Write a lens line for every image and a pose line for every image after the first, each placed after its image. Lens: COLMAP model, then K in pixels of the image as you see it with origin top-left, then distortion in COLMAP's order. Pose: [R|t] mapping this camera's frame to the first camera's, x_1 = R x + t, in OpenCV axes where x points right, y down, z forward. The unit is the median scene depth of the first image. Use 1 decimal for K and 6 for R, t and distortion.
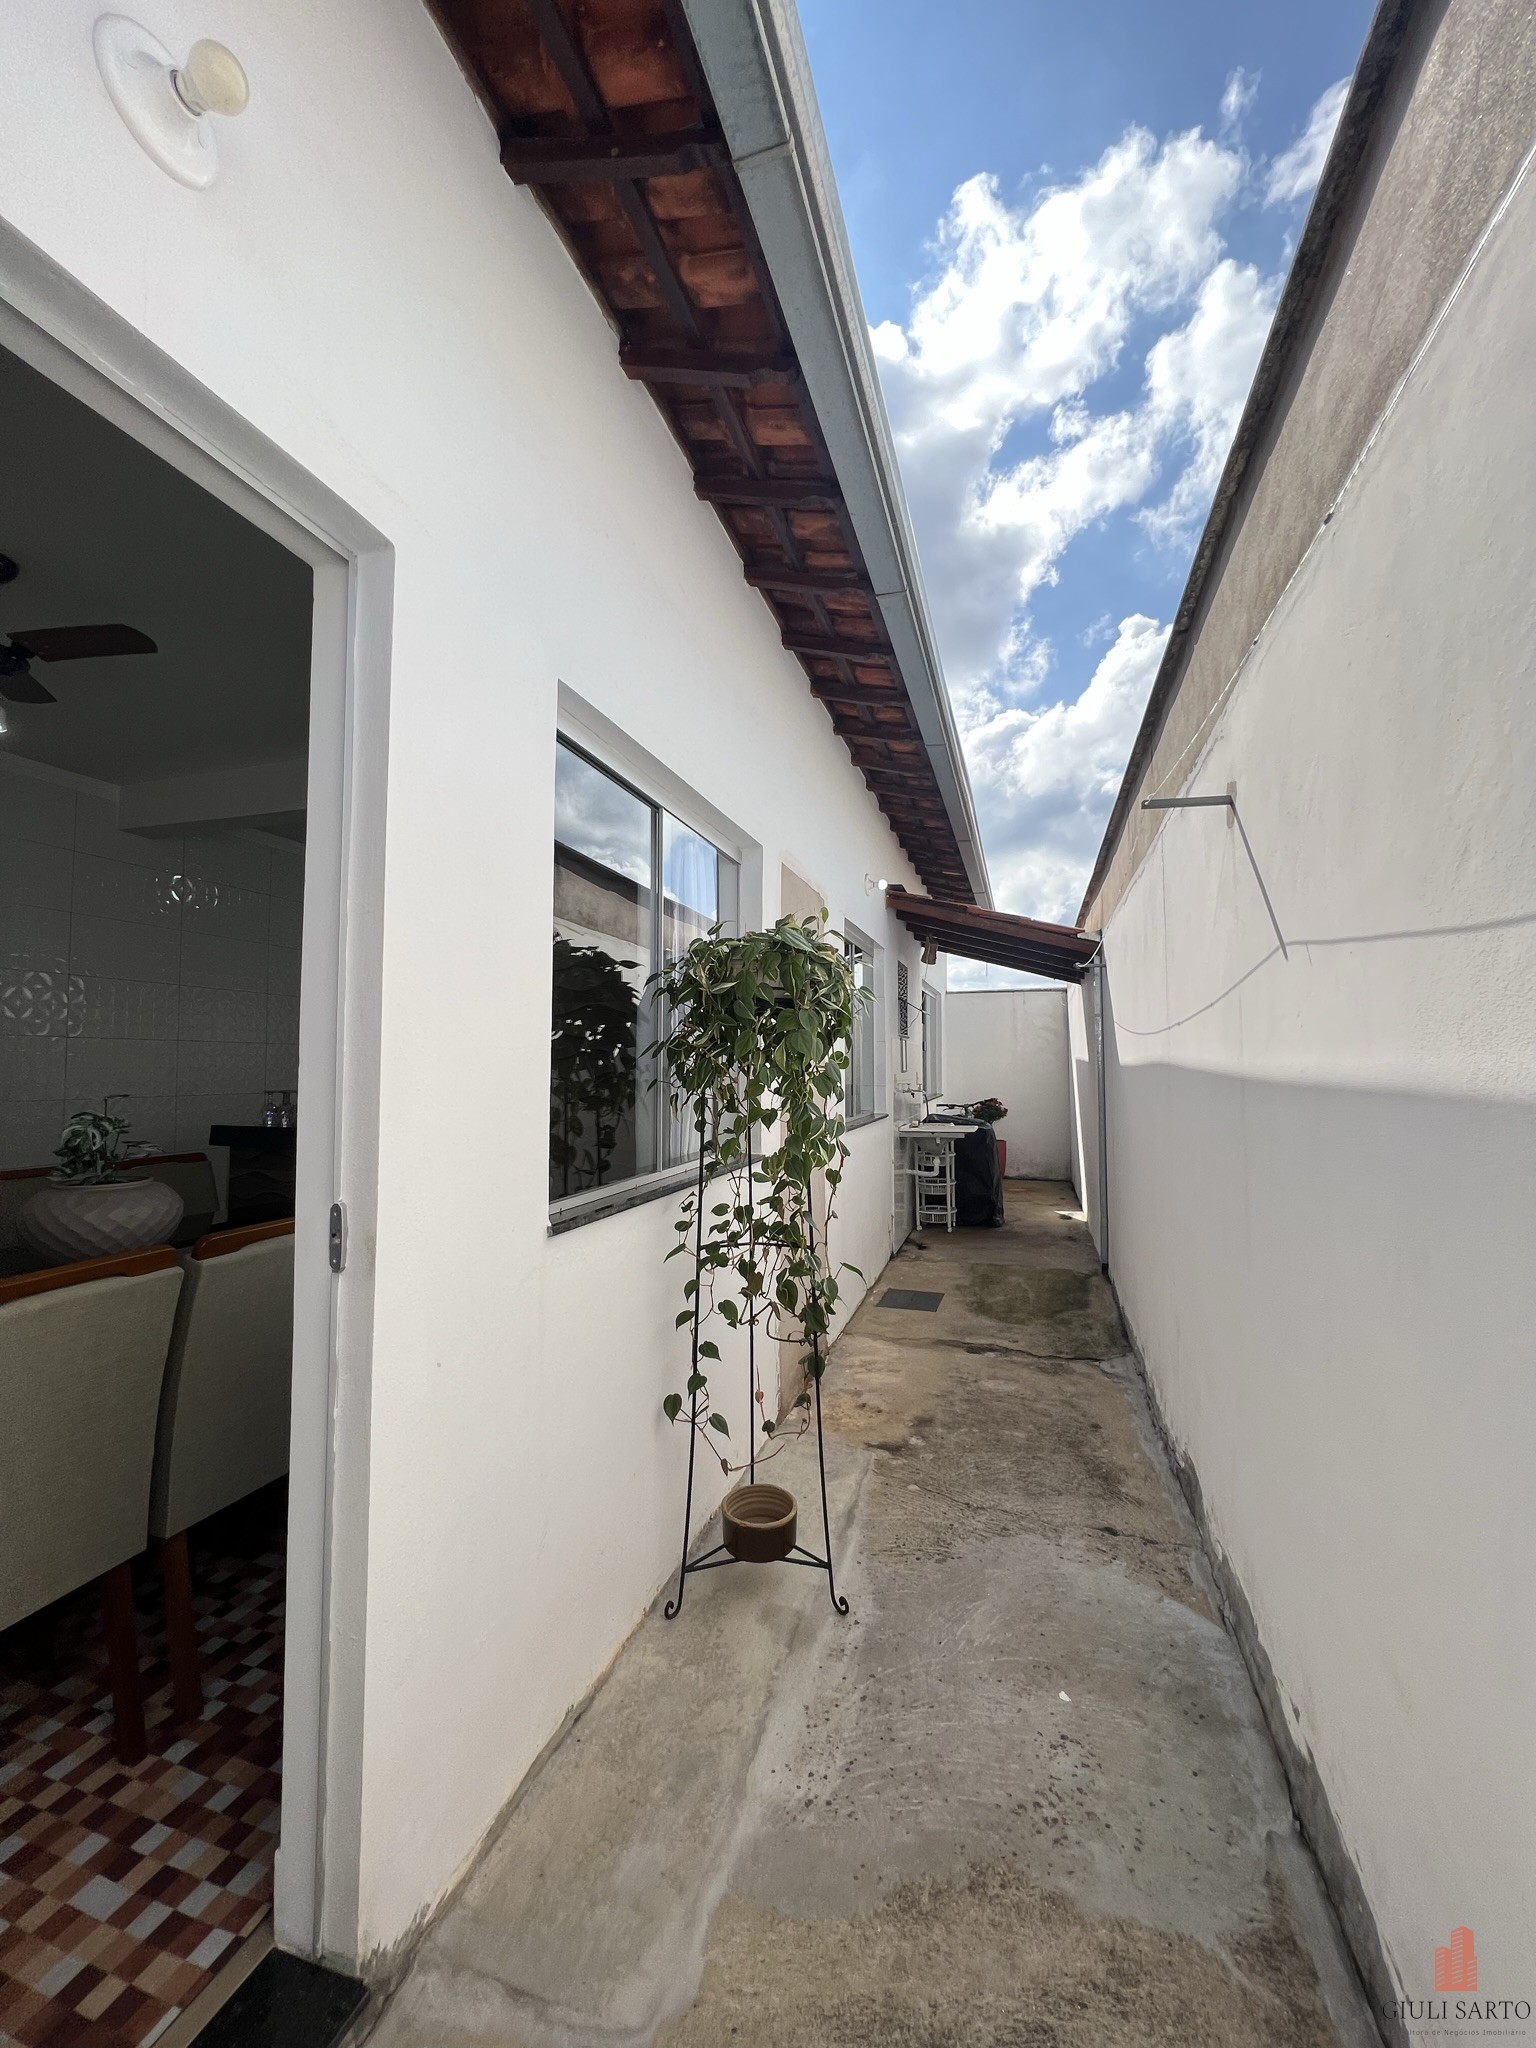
lens RADIAL K [[820.8, 0, 768.4], [0, 820.8, 1027.4], [0, 0, 1]] dist [-0.000613, 0.000610]
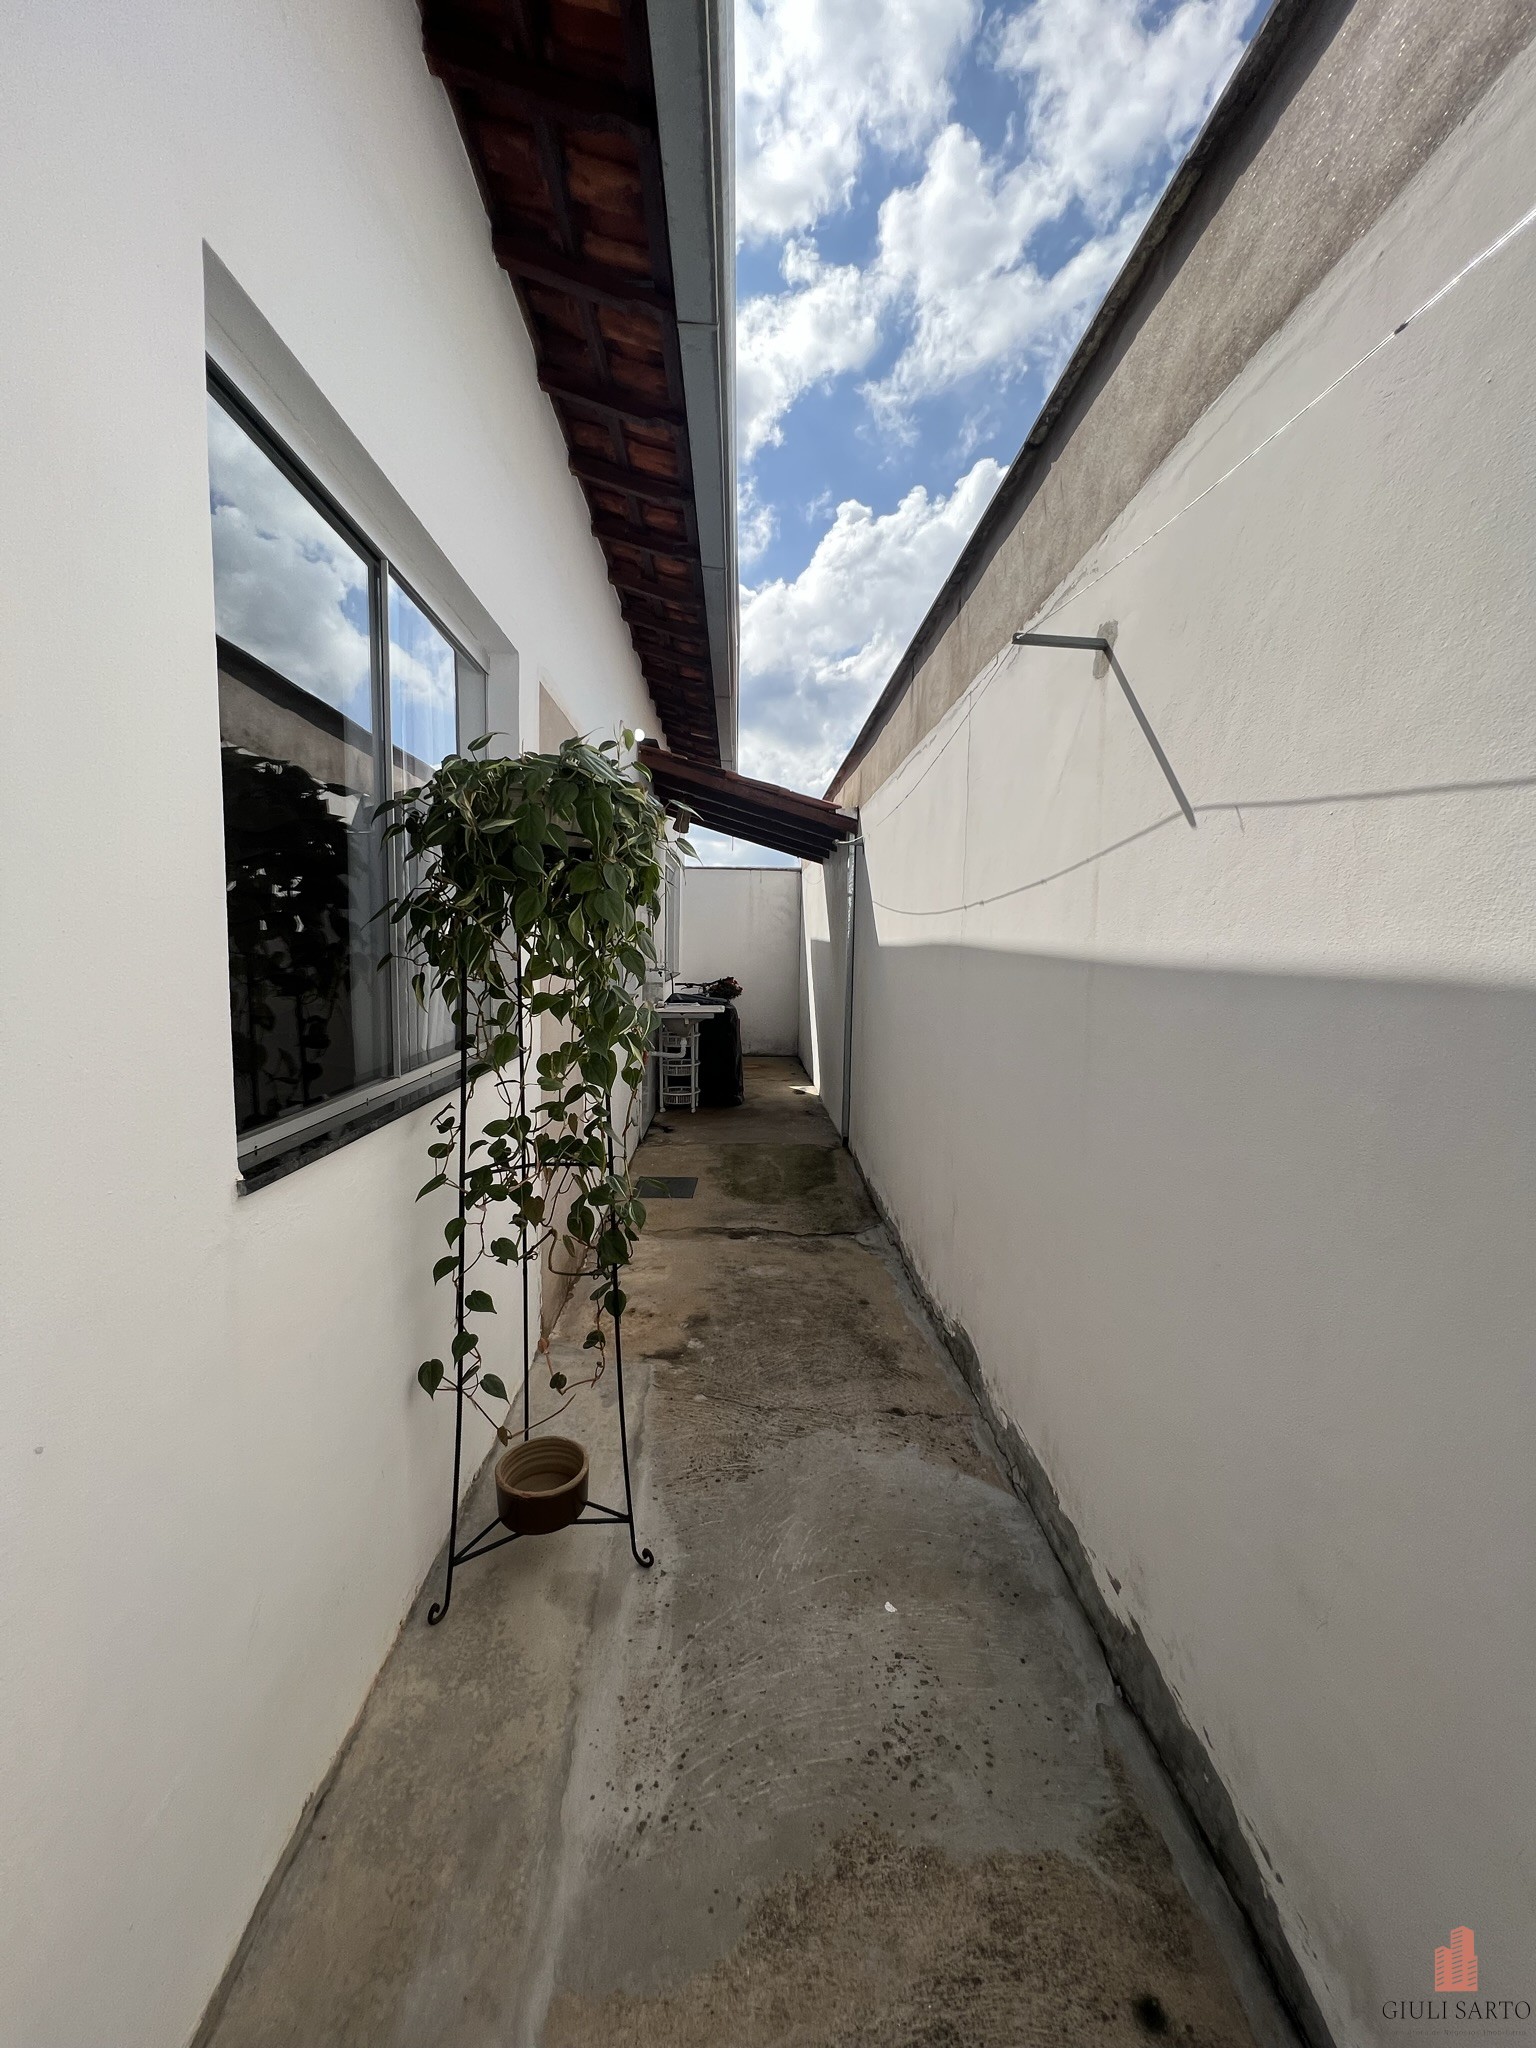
lens RADIAL K [[820.8, 0, 762.0], [0, 820.8, 1022.7], [0, 0, 1]] dist [-0.000613, 0.000610]
pose [[0.943702, -0.015636, 0.330426, -0.069264], [-0.032224, 0.989786, 0.138871, 0.012415], [-0.329223, -0.141700, 0.933560, 0.210306]]
